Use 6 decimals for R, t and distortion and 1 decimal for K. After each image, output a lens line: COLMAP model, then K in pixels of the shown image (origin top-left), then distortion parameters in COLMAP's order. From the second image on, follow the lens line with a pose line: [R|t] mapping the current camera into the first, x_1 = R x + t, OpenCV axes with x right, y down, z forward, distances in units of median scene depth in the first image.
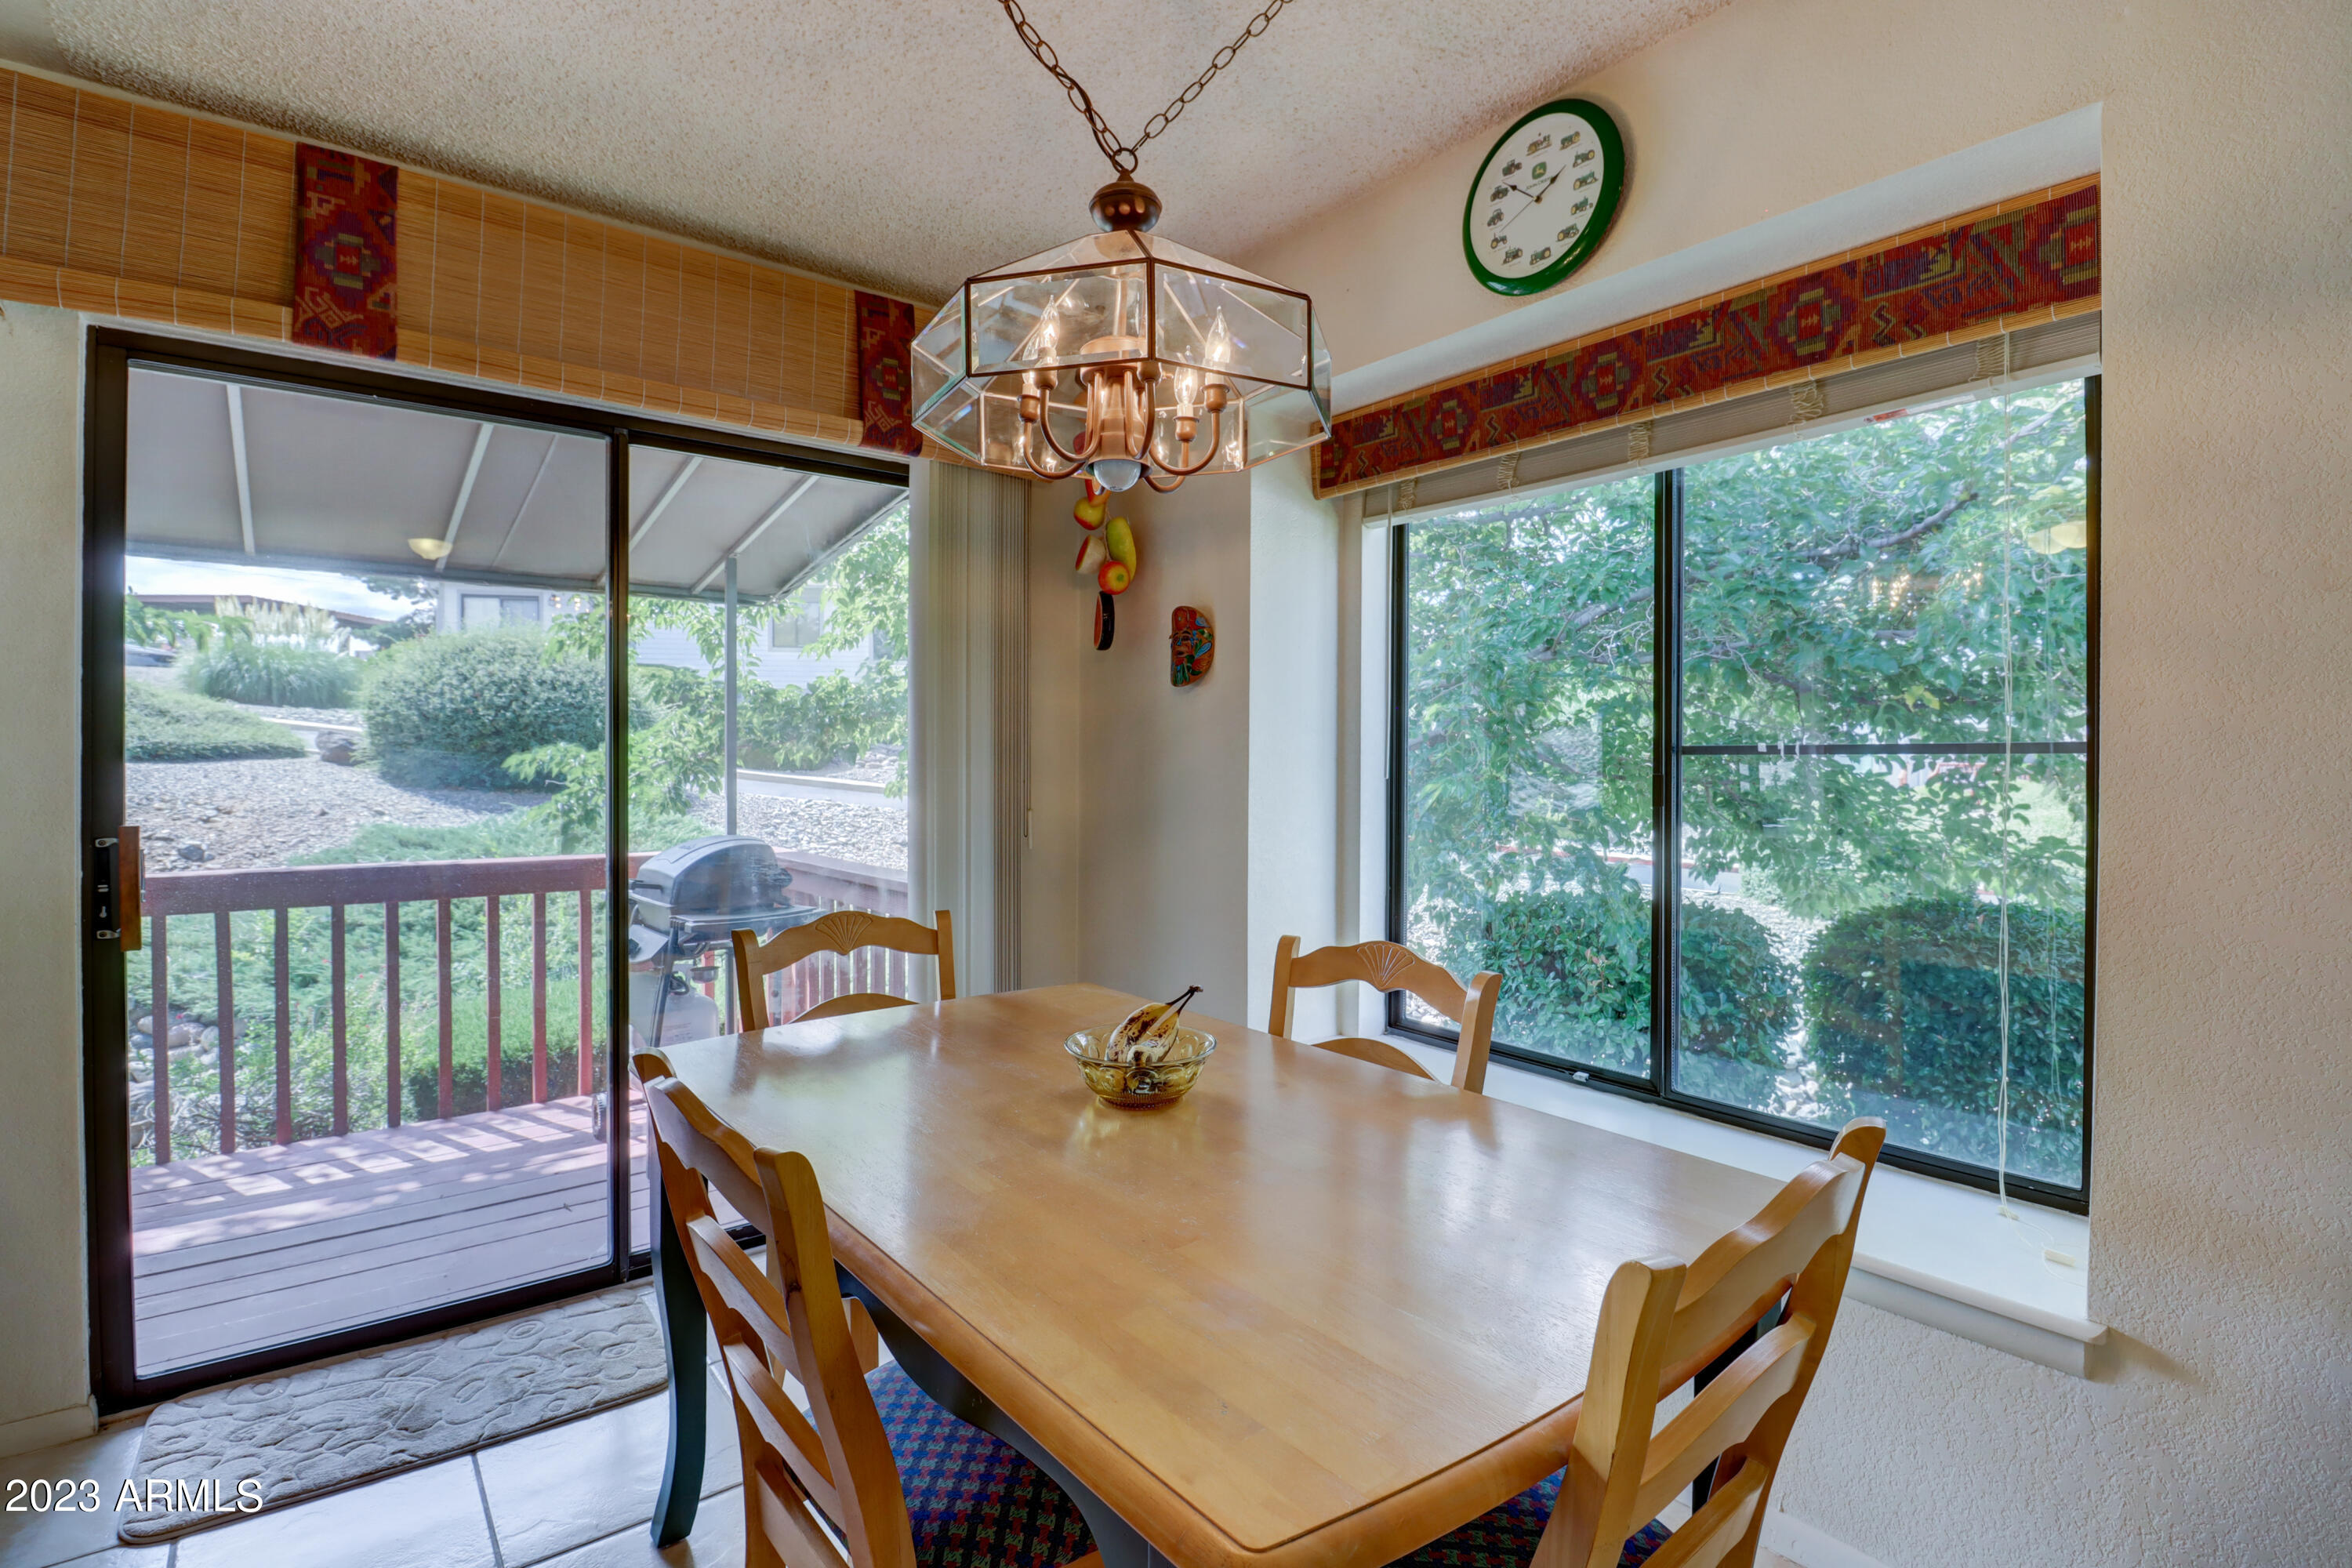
lens RADIAL K [[1095.5, 0, 1170.2], [0, 1095.5, 756.5], [0, 0, 1]] dist [0.000734, -0.015165]
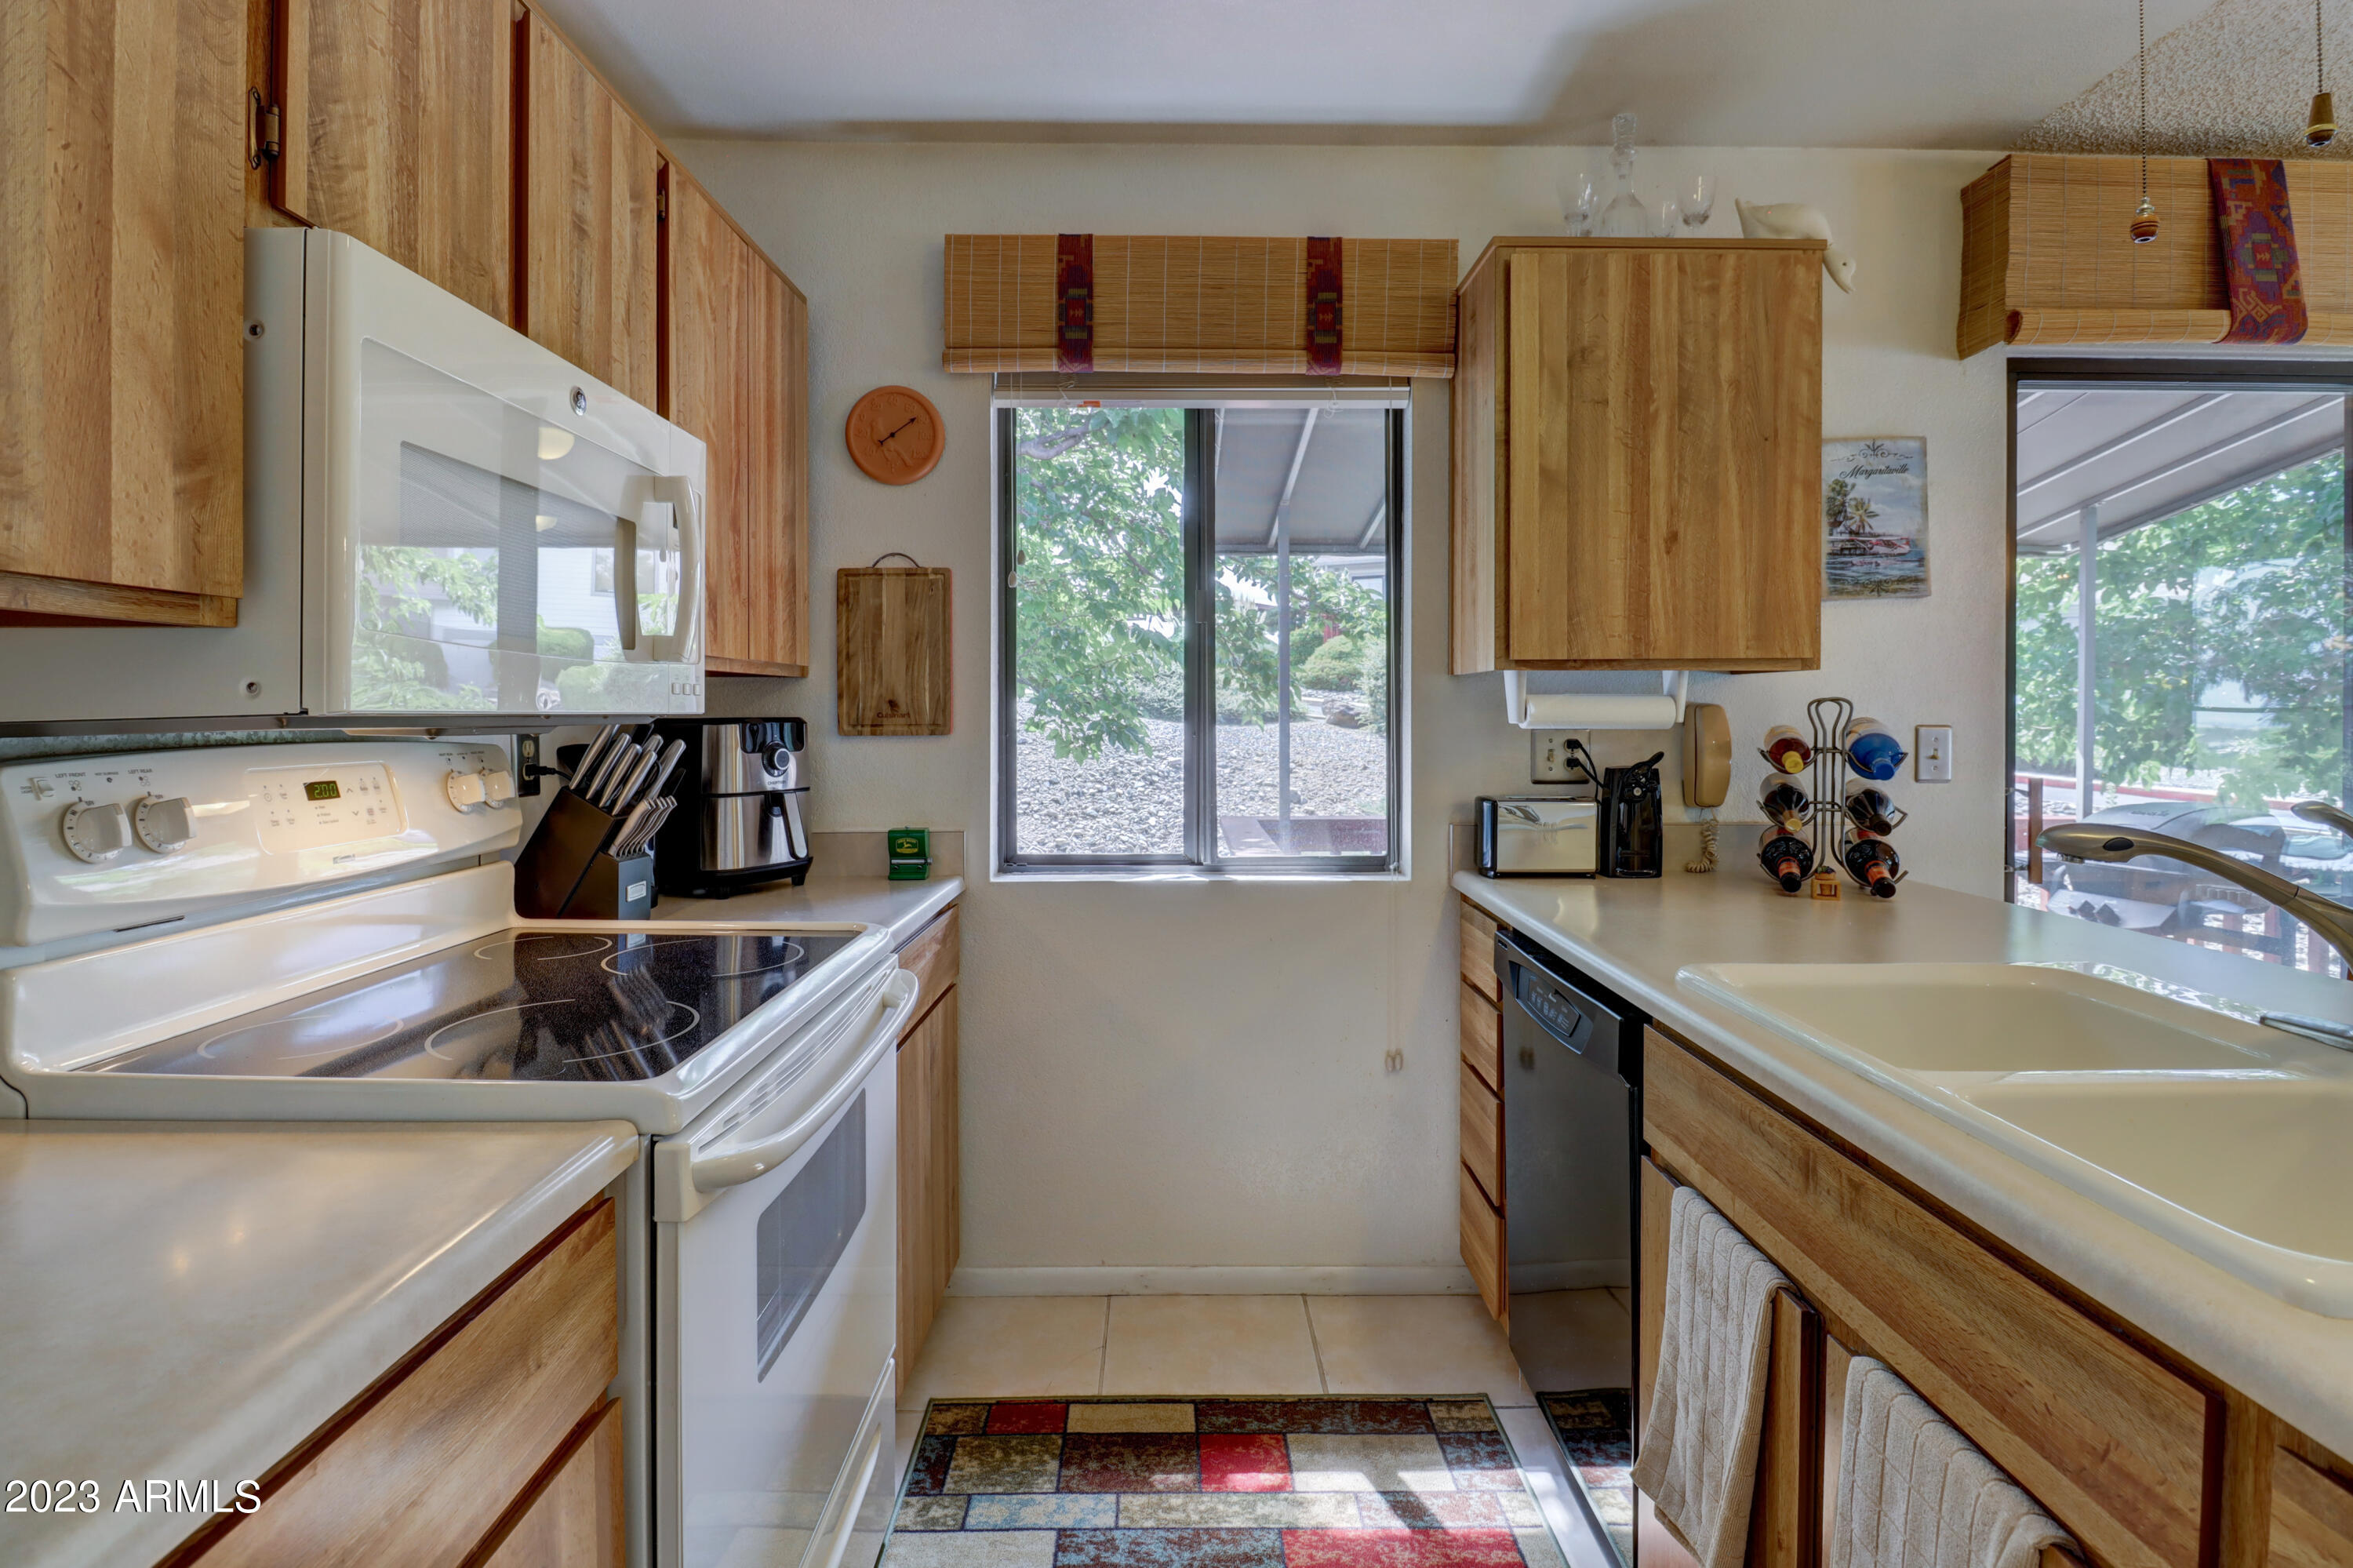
lens RADIAL K [[1119.6, 0, 1176.1], [0, 1119.6, 757.1], [0, 0, 1]] dist [0.000427, -0.014200]
pose [[0.790225, 0.015759, -0.612614, -0.873995], [0.005408, 0.999451, 0.032685, -0.001974], [0.612793, -0.029142, 0.789706, -0.501931]]
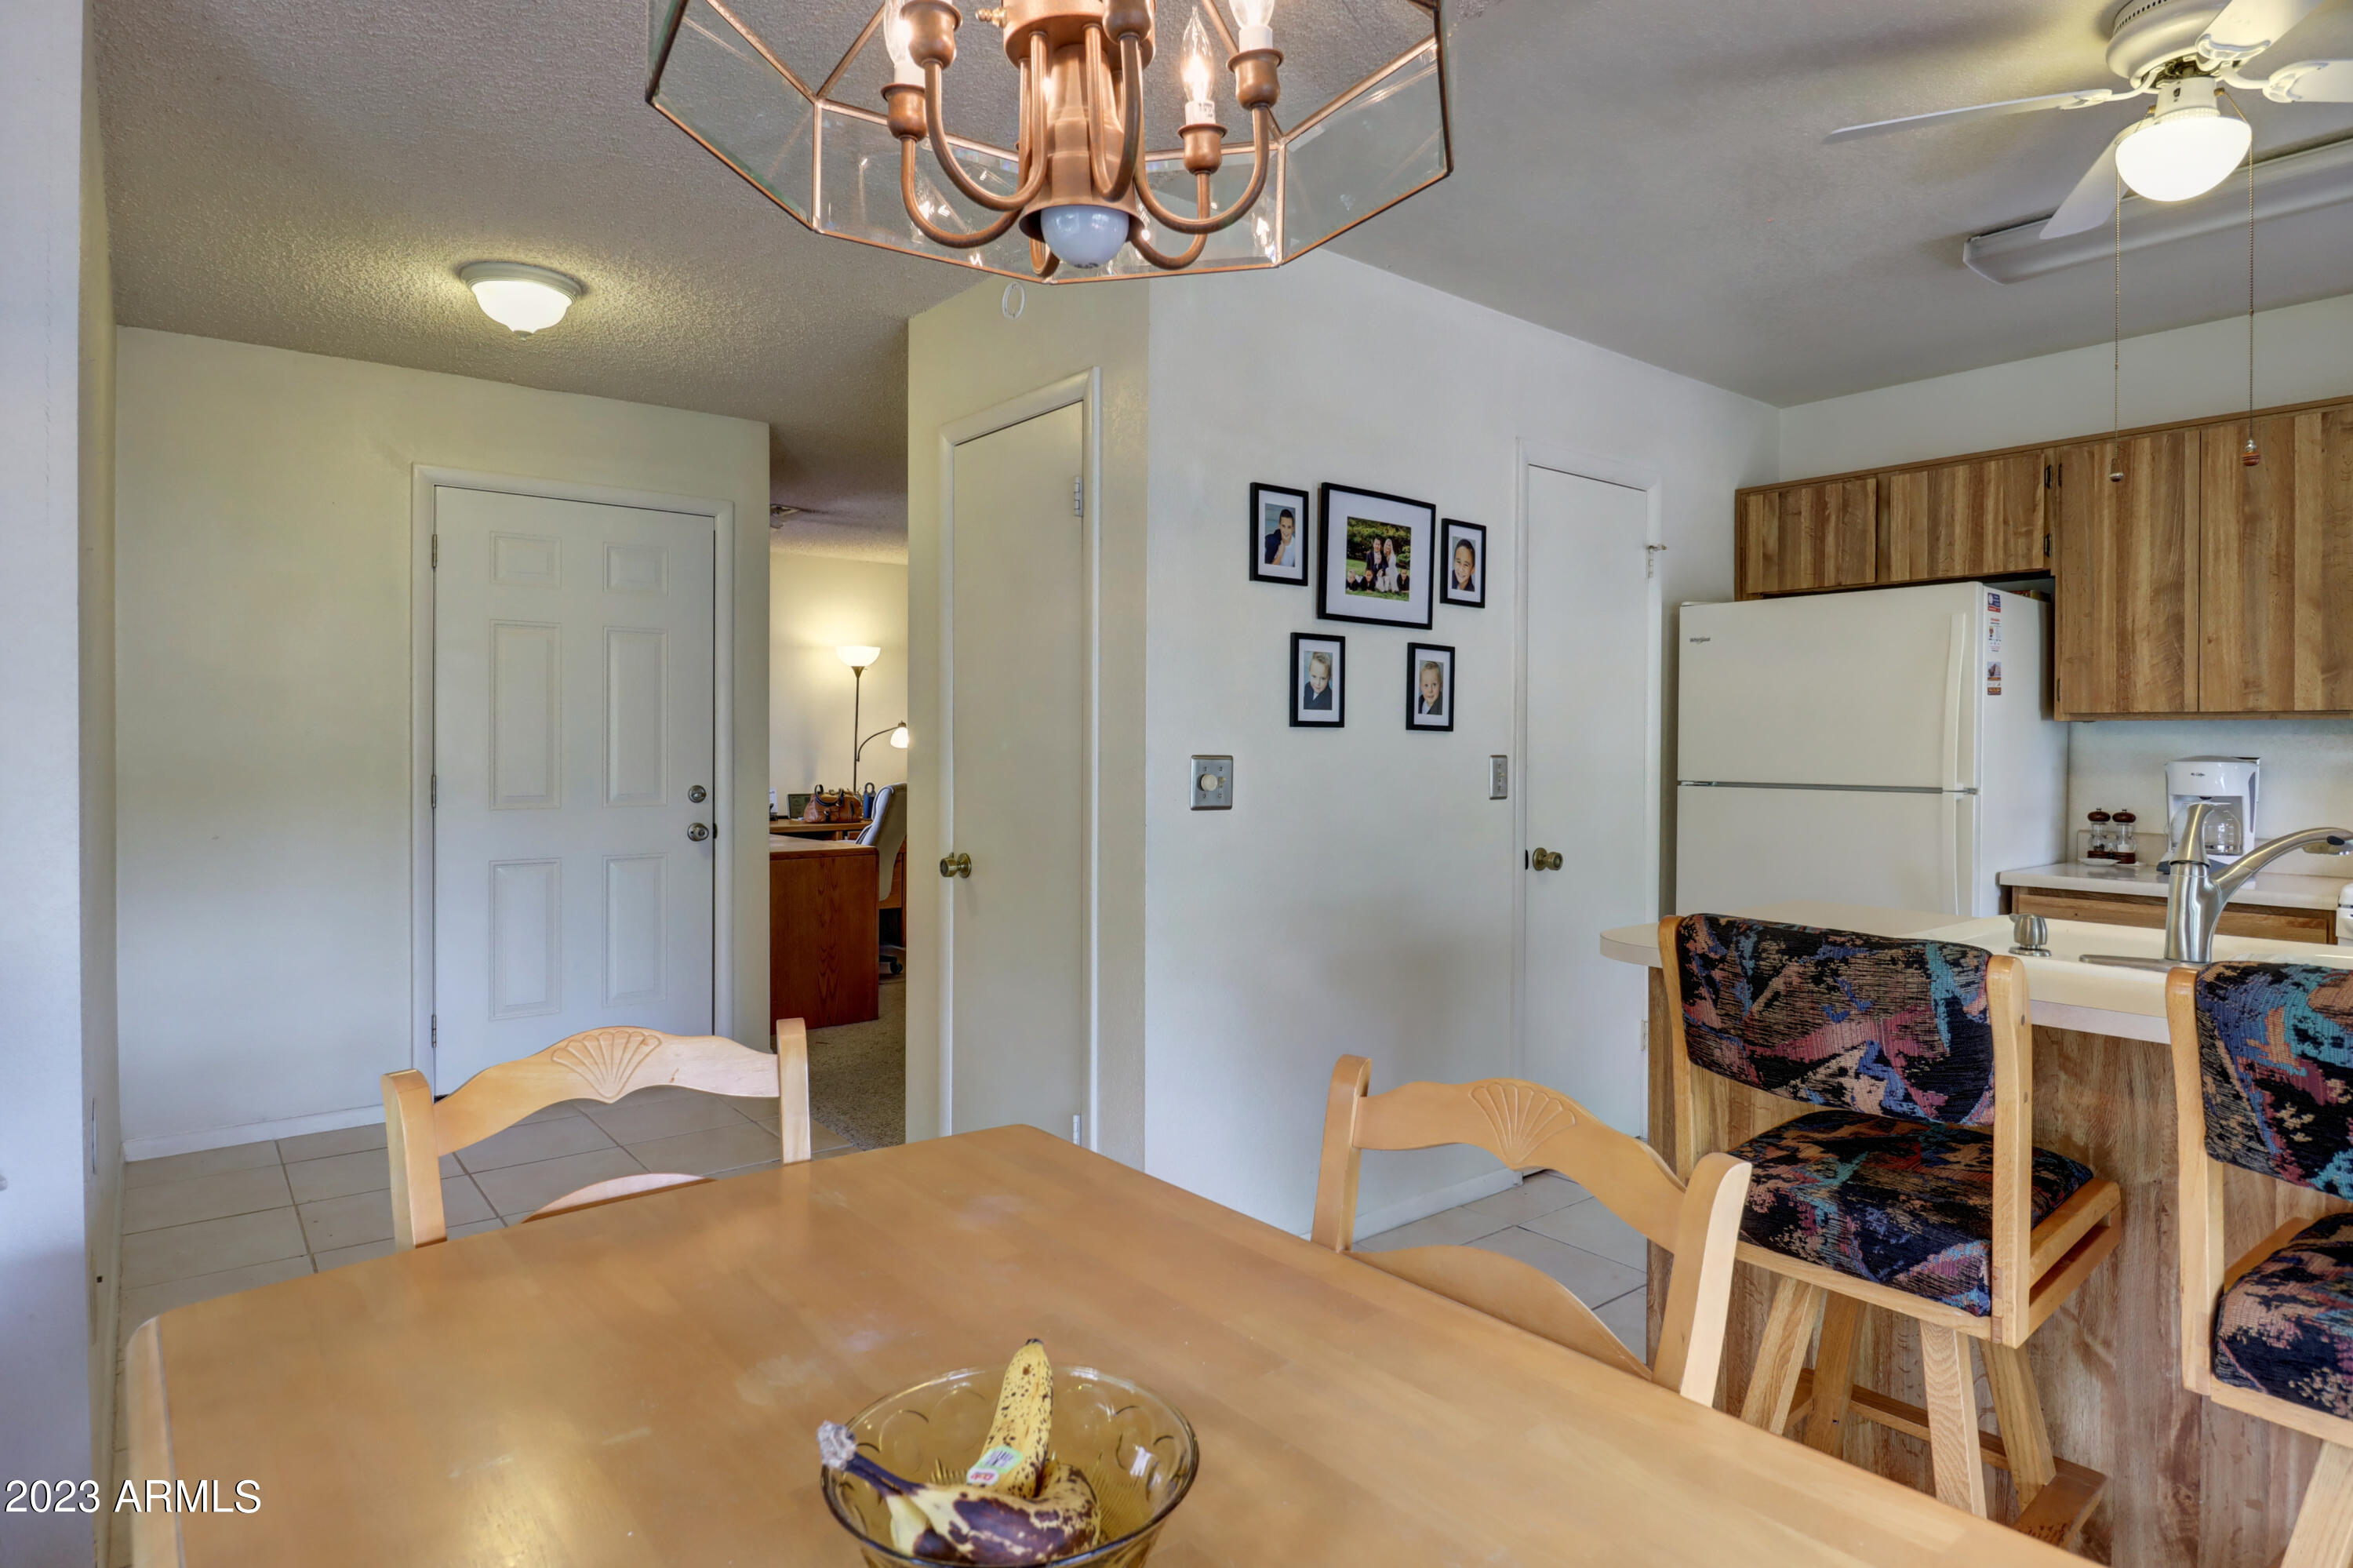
lens RADIAL K [[1258.7, 0, 1172.1], [0, 1258.7, 754.9], [0, 0, 1]] dist [0.002372, -0.011608]
pose [[-0.999928, -0.009105, -0.007813, -0.051793], [-0.009209, 0.999867, 0.013450, -0.006001], [0.007690, 0.013521, -0.999879, 1.040624]]
